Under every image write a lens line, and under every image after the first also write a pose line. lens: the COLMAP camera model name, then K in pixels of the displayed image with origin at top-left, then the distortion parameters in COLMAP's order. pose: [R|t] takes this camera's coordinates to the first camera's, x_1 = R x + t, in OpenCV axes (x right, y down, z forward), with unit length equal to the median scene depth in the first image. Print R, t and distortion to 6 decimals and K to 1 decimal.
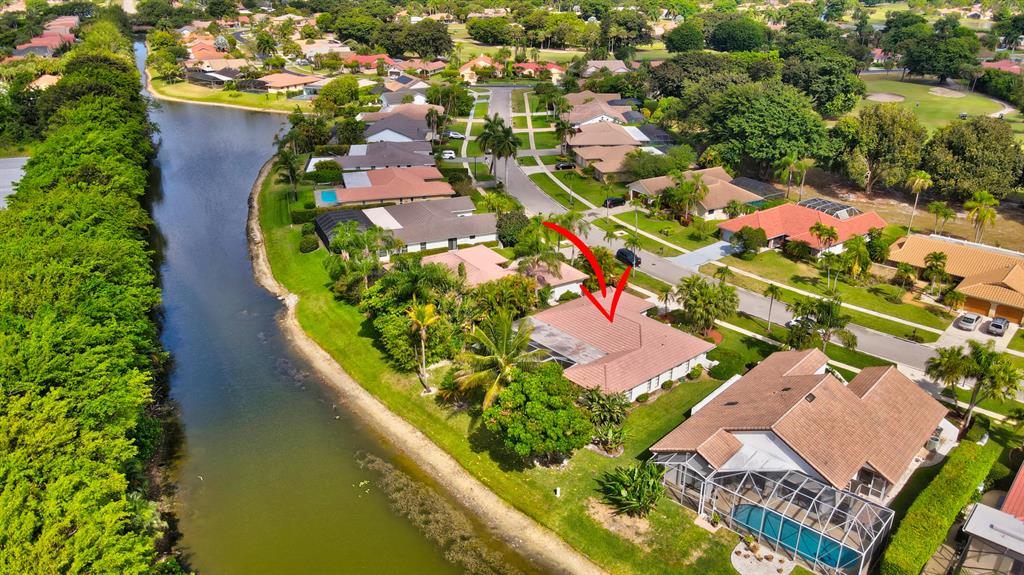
lens RADIAL K [[755.8, 0, 514.7], [0, 755.8, 285.8], [0, 0, 1]] dist [0.005590, 0.009109]
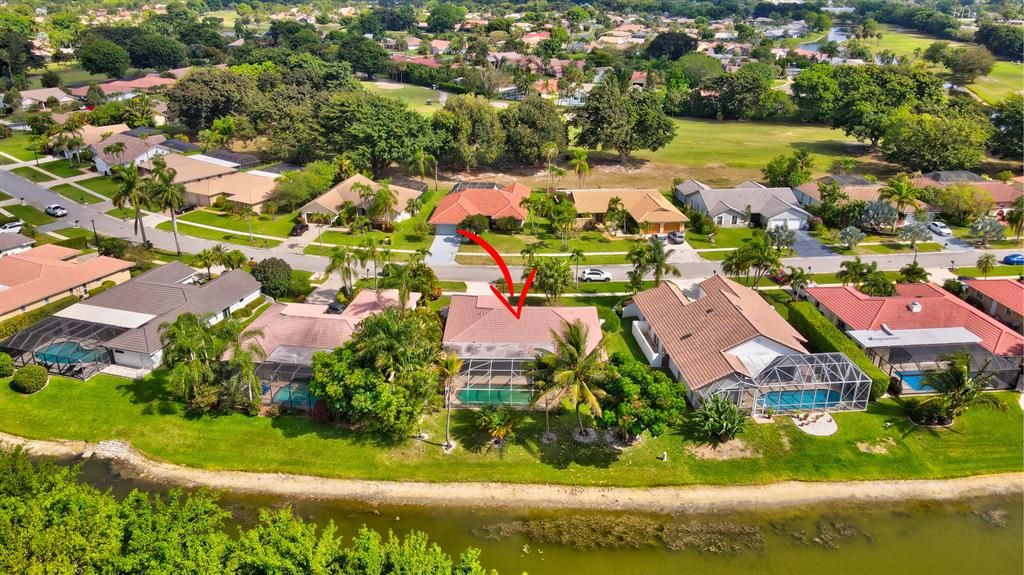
lens RADIAL K [[755.8, 0, 507.8], [0, 755.8, 281.7], [0, 0, 1]] dist [0.005590, 0.009109]
pose [[0.666523, -0.282867, 0.689735, -0.412815], [0.293148, 0.950131, 0.106375, -0.081345], [-0.685428, 0.131293, 0.716206, 0.174761]]
